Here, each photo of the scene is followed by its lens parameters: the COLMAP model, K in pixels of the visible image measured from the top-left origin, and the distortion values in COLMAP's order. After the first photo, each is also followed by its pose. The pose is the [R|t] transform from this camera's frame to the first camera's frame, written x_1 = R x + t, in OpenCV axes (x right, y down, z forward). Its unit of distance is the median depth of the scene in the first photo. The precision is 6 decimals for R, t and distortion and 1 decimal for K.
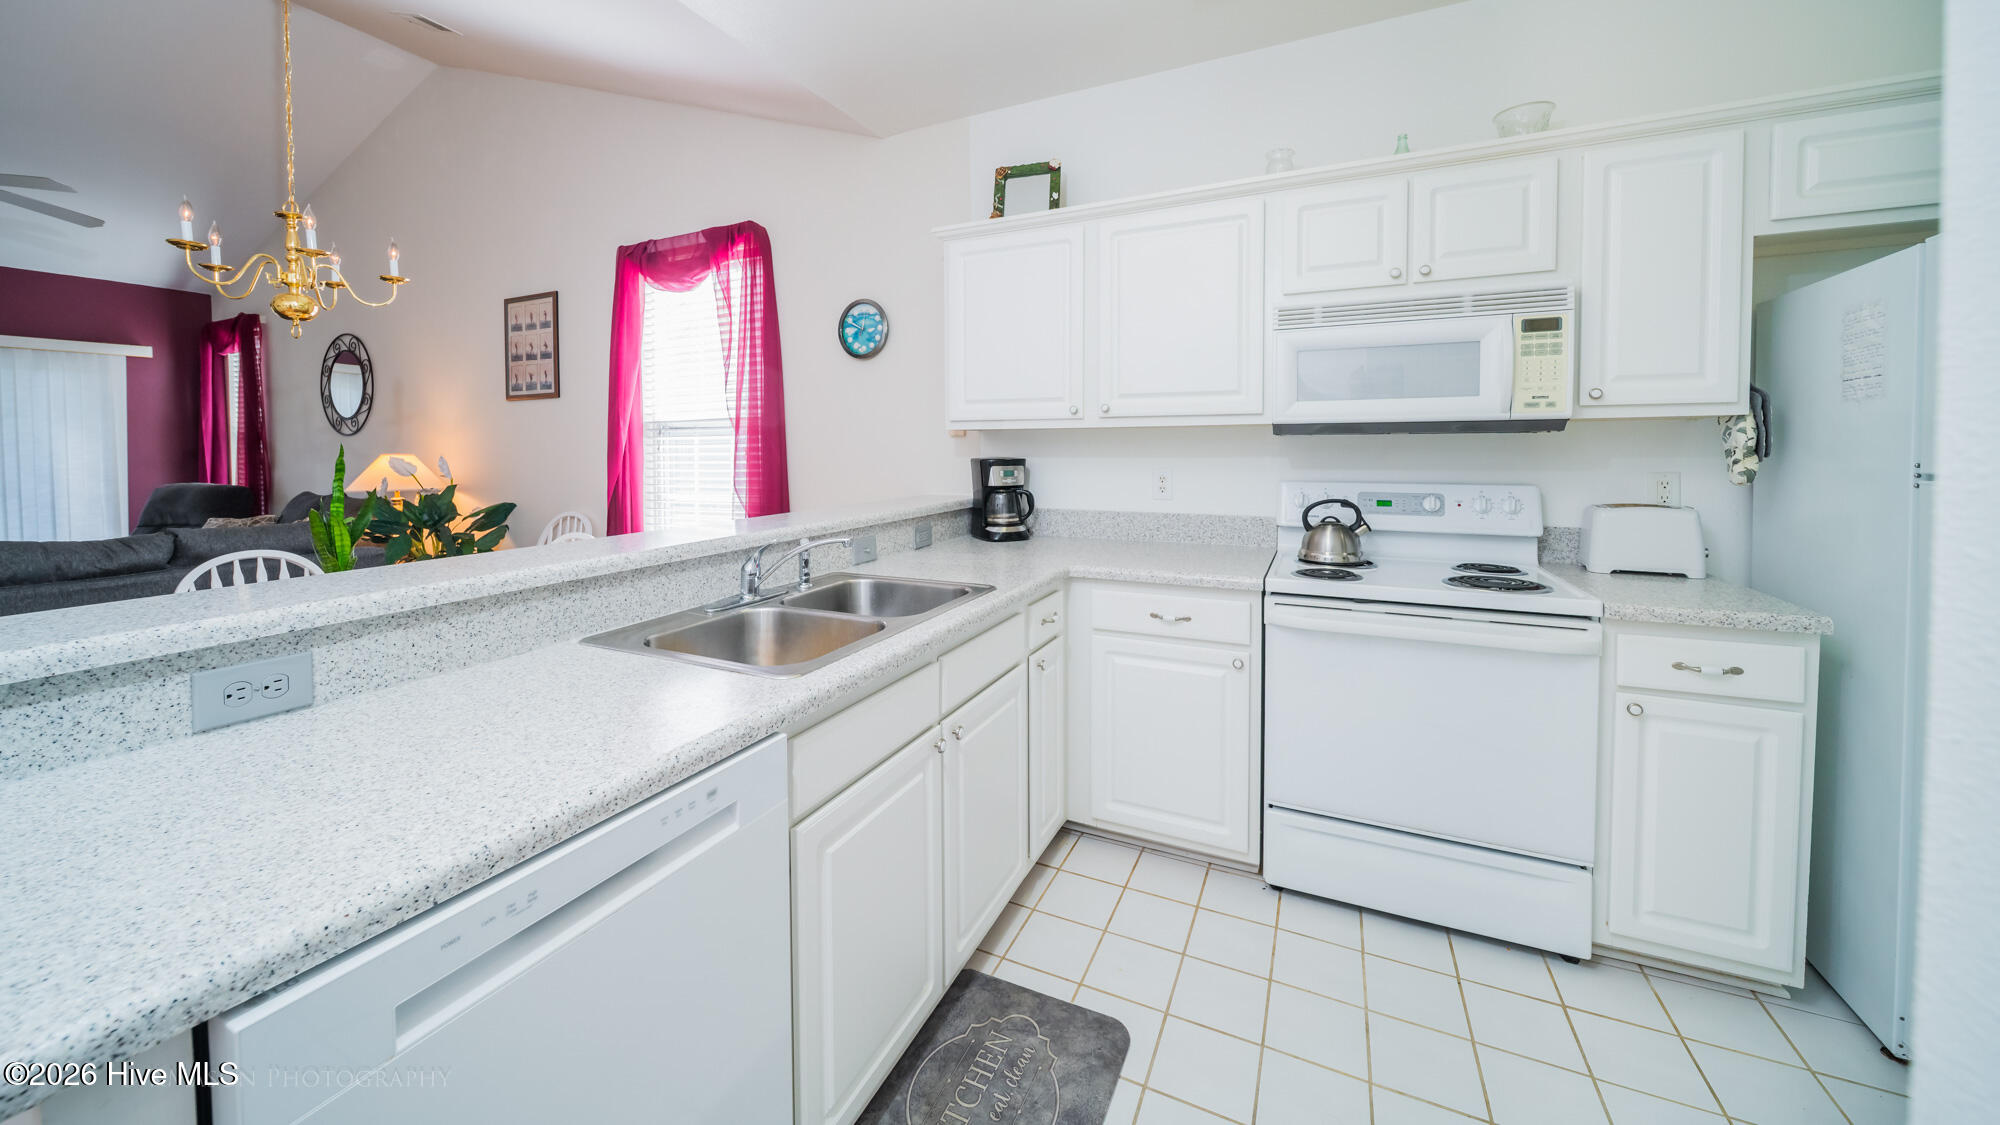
lens RADIAL K [[708.9, 0, 1012.5], [0, 708.9, 489.6], [0, 0, 1]] dist [-0.004492, 0.000081]
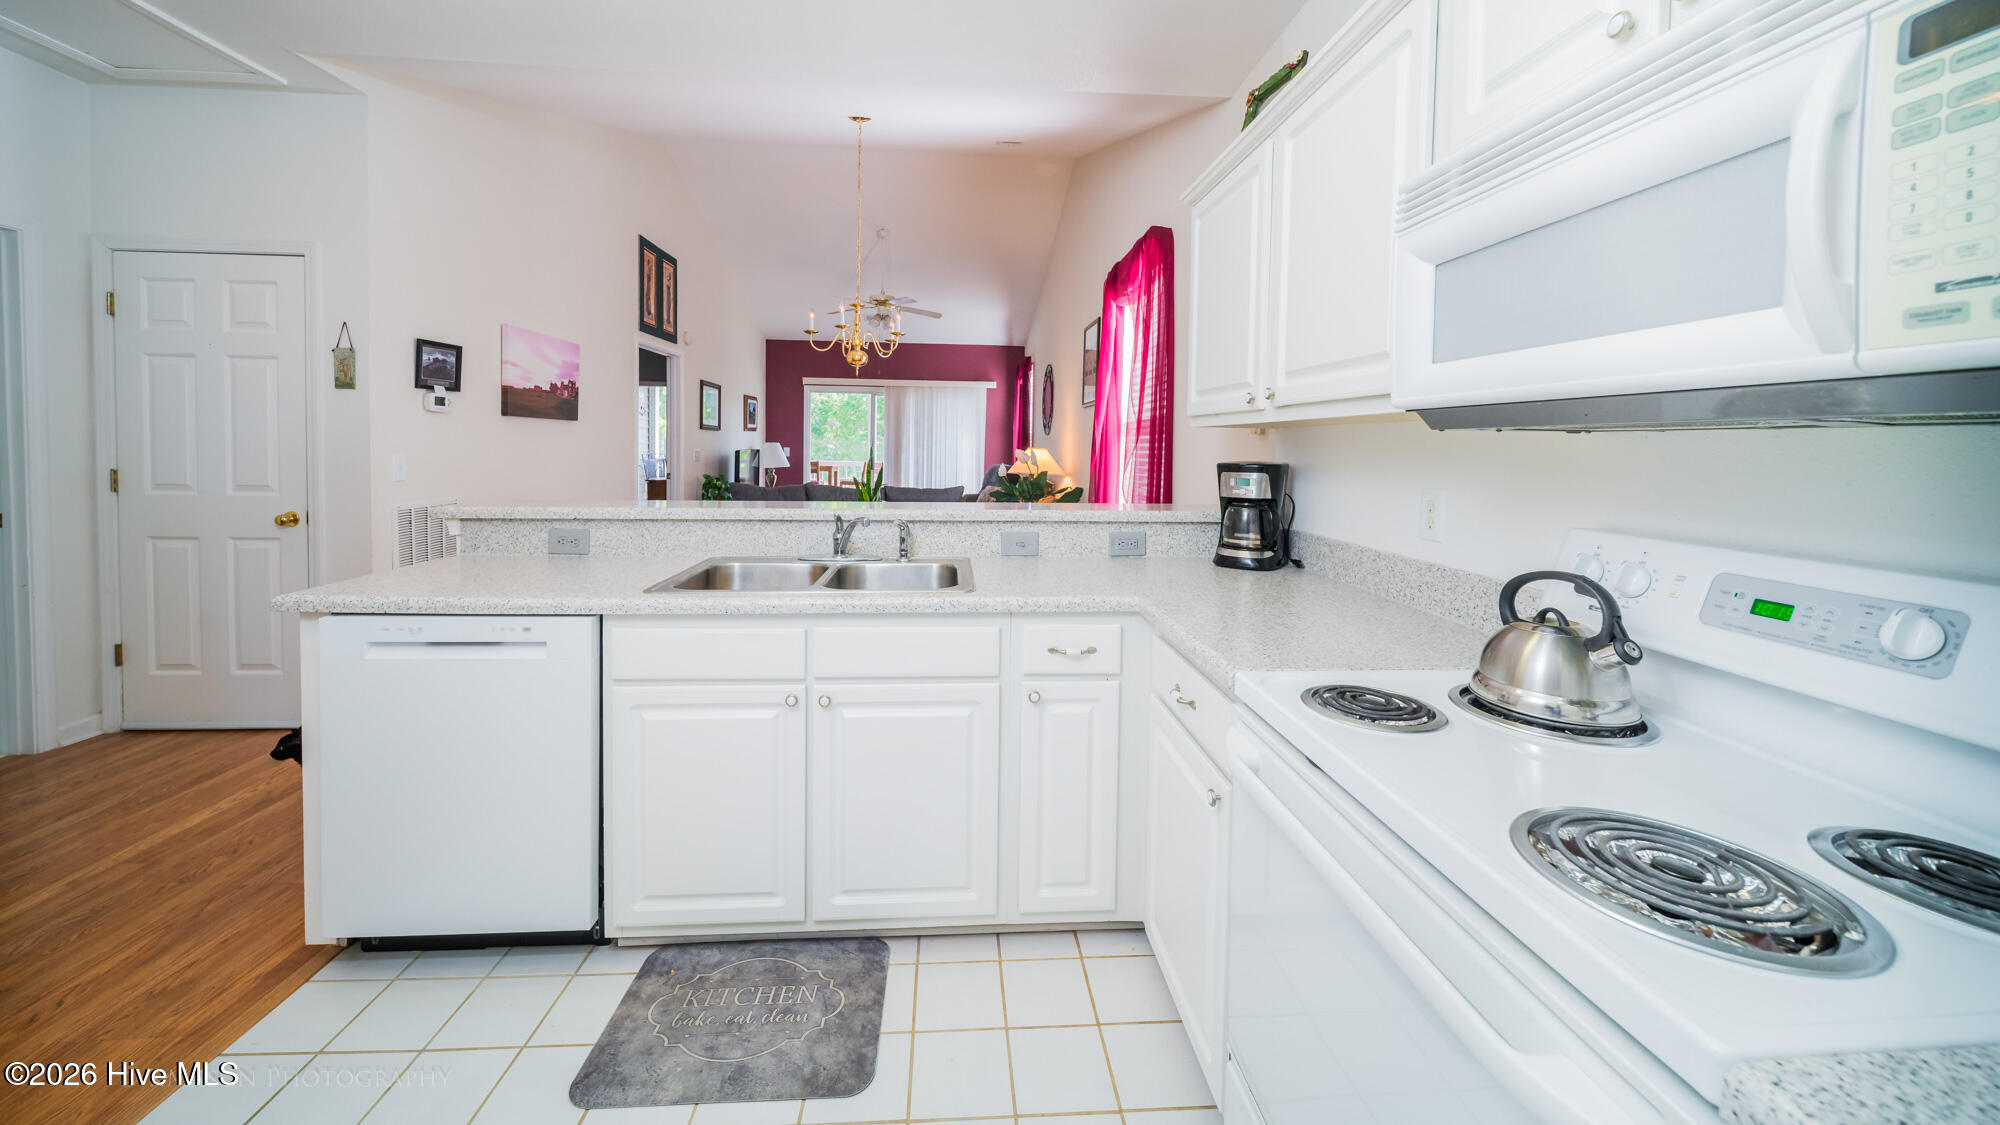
lens RADIAL K [[708.9, 0, 977.7], [0, 708.9, 486.8], [0, 0, 1]] dist [-0.004492, 0.000081]
pose [[0.475679, 0.065772, -0.877157, 0.803304], [-0.072876, 0.996719, 0.035217, -0.035451], [0.876595, 0.047172, 0.478912, 0.545355]]
